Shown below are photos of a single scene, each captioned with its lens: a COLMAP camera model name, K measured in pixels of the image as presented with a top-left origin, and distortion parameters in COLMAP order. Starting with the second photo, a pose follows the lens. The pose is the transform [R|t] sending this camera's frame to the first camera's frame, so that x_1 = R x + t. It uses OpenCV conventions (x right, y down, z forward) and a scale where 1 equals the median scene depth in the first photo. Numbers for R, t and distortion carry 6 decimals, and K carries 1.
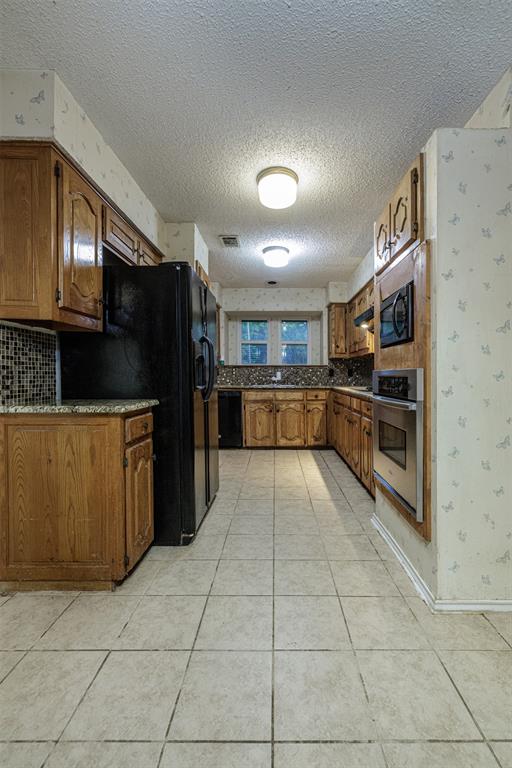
lens RADIAL K [[326.8, 0, 276.7], [0, 326.8, 377.9], [0, 0, 1]] dist [0.001288, 0.000247]
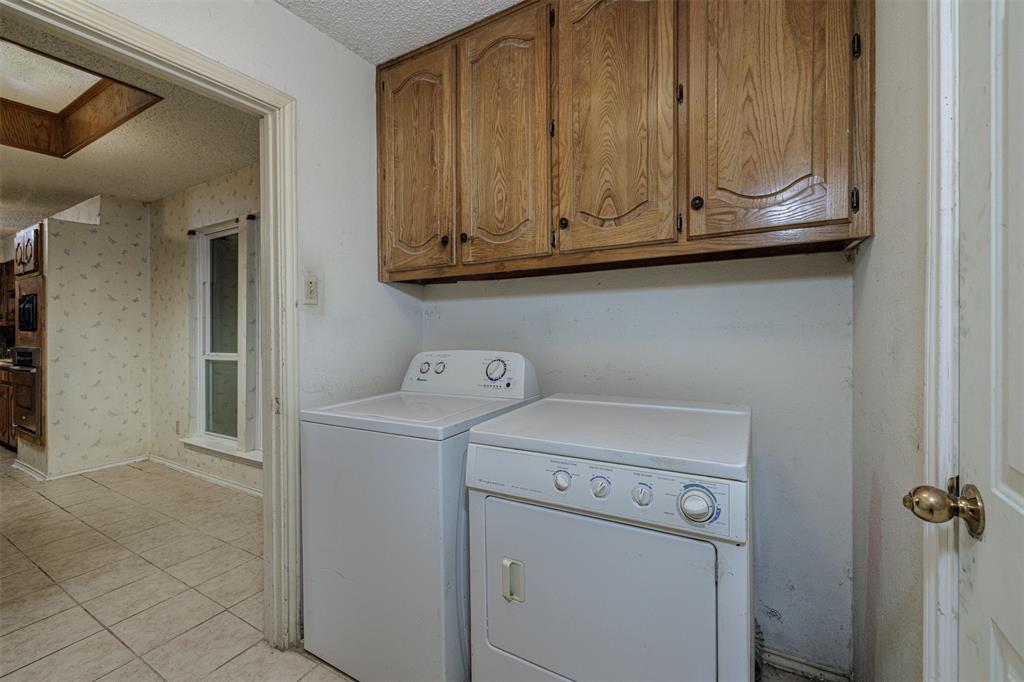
lens RADIAL K [[435.7, 0, 515.0], [0, 435.7, 314.4], [0, 0, 1]] dist [0.001288, 0.000247]
pose [[0.523709, 0.009985, 0.851839, -0.068050], [0.026485, 0.999257, -0.027996, -0.023358], [-0.851485, 0.037222, 0.523056, -0.768273]]
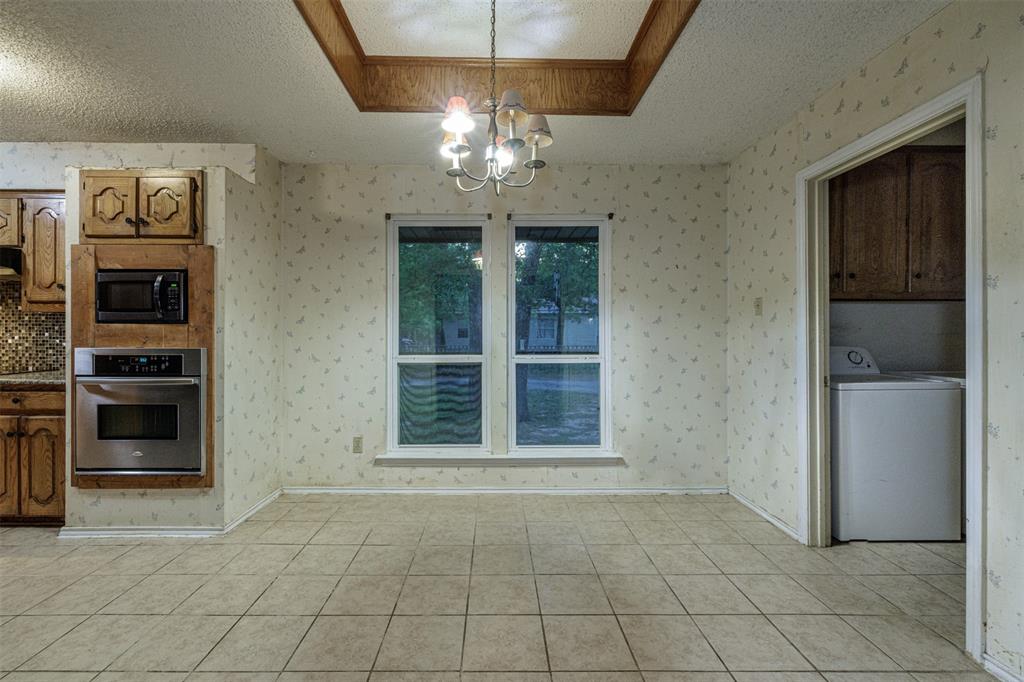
lens RADIAL K [[435.7, 0, 489.8], [0, 435.7, 342.9], [0, 0, 1]] dist [0.001288, 0.000247]
pose [[0.007694, -0.017115, 0.999824, -0.379908], [0.006500, 0.999833, 0.017065, -0.022672], [-0.999949, 0.006367, 0.007804, -0.022107]]
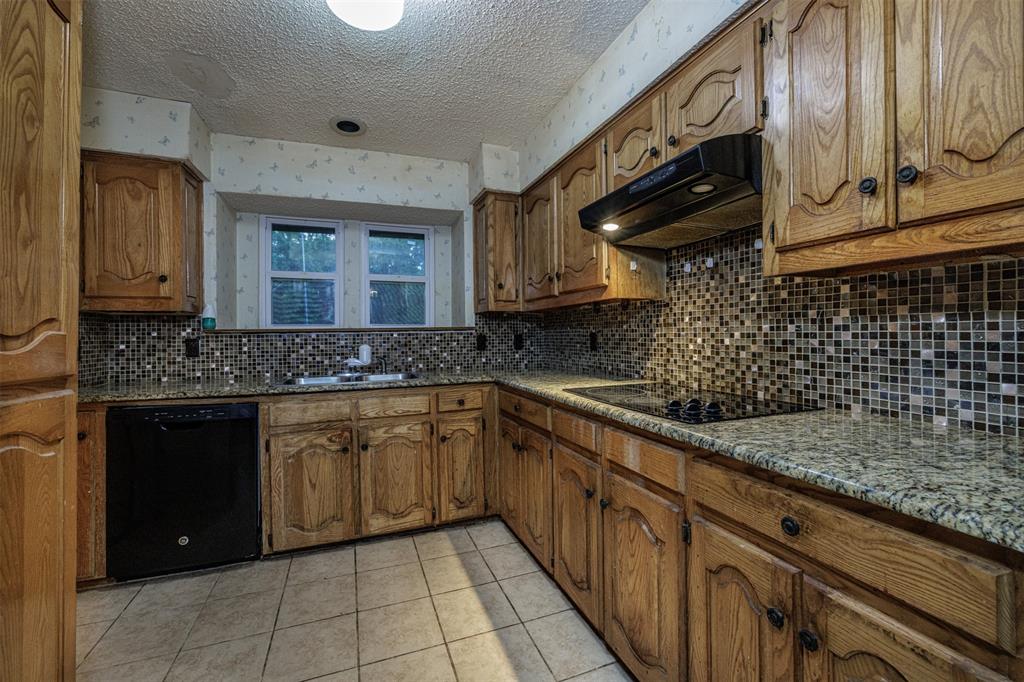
lens RADIAL K [[435.7, 0, 512.1], [0, 435.7, 318.6], [0, 0, 1]] dist [0.001288, 0.000247]
pose [[0.937872, -0.002279, 0.346973, -0.011100], [0.018181, 0.998928, -0.042581, -0.025761], [-0.346504, 0.046244, 0.936908, 0.441104]]
